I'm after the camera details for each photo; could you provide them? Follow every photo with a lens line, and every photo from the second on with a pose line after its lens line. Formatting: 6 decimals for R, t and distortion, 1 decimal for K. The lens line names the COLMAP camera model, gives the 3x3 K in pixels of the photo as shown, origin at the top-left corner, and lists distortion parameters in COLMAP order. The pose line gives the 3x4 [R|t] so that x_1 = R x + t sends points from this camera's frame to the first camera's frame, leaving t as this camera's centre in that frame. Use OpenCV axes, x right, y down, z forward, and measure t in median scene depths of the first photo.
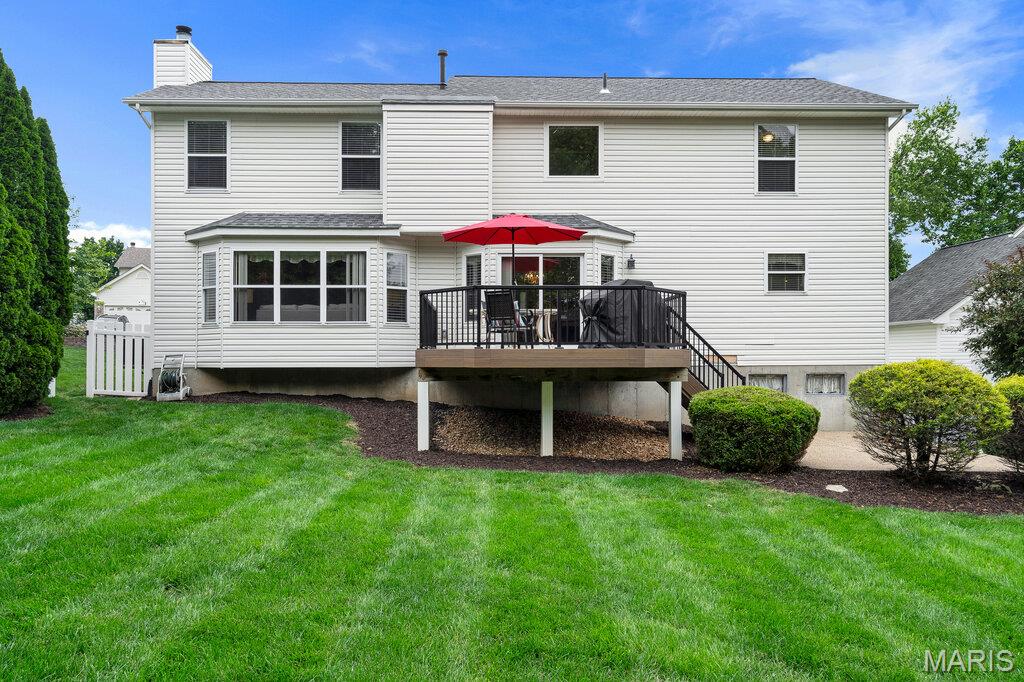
lens RADIAL K [[725.1, 0, 508.0], [0, 725.1, 344.5], [0, 0, 1]] dist [0.021178, -0.005194]
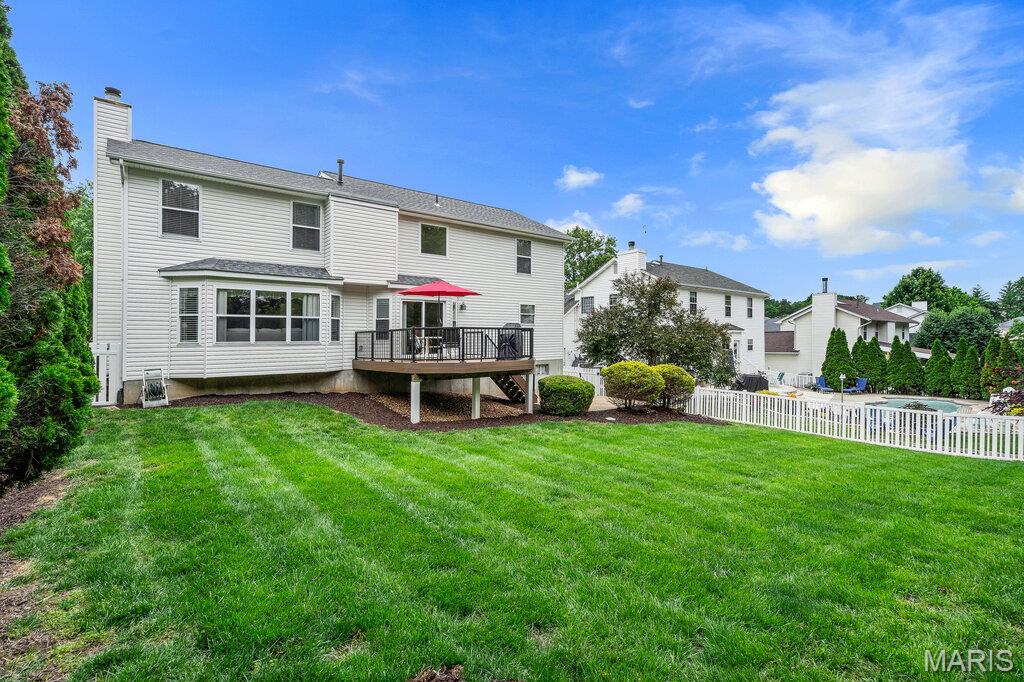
lens RADIAL K [[473.5, 0, 506.8], [0, 473.5, 340.2], [0, 0, 1]] dist [-0.003315, 0.002903]
pose [[0.797074, -0.004458, 0.603865, -0.495486], [-0.000552, 0.999967, 0.008110, -0.043736], [-0.603881, -0.006797, 0.797045, 0.003642]]
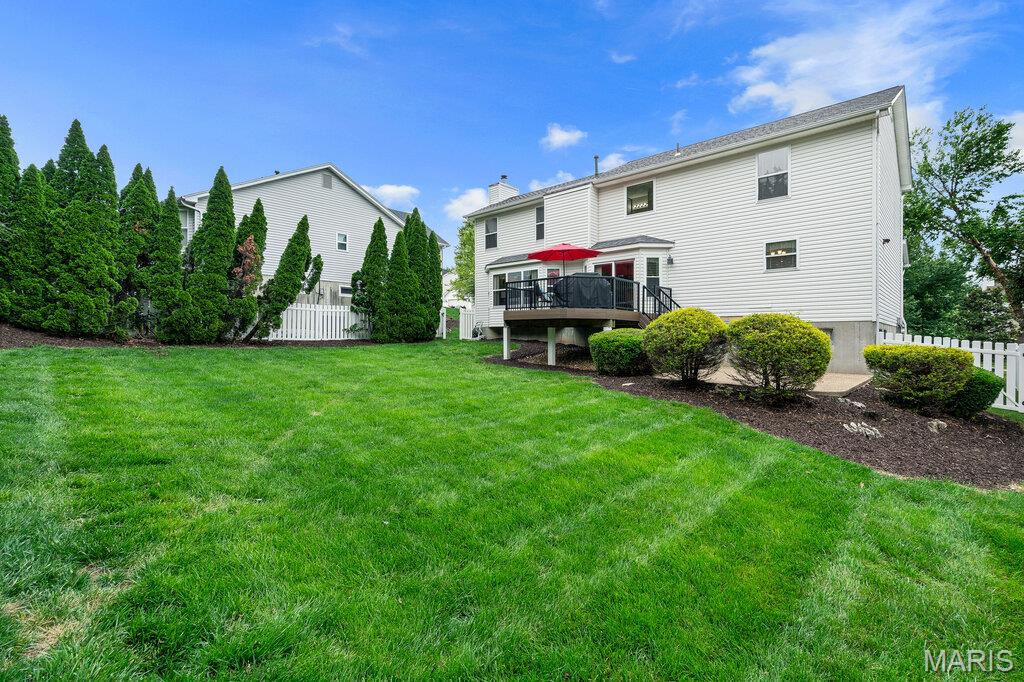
lens RADIAL K [[473.5, 0, 514.4], [0, 473.5, 334.6], [0, 0, 1]] dist [-0.003315, 0.002903]
pose [[0.704861, 0.001321, -0.709344, 0.740011], [0.000547, 0.999997, 0.002407, 0.054613], [0.709345, -0.002085, 0.704858, 0.012107]]
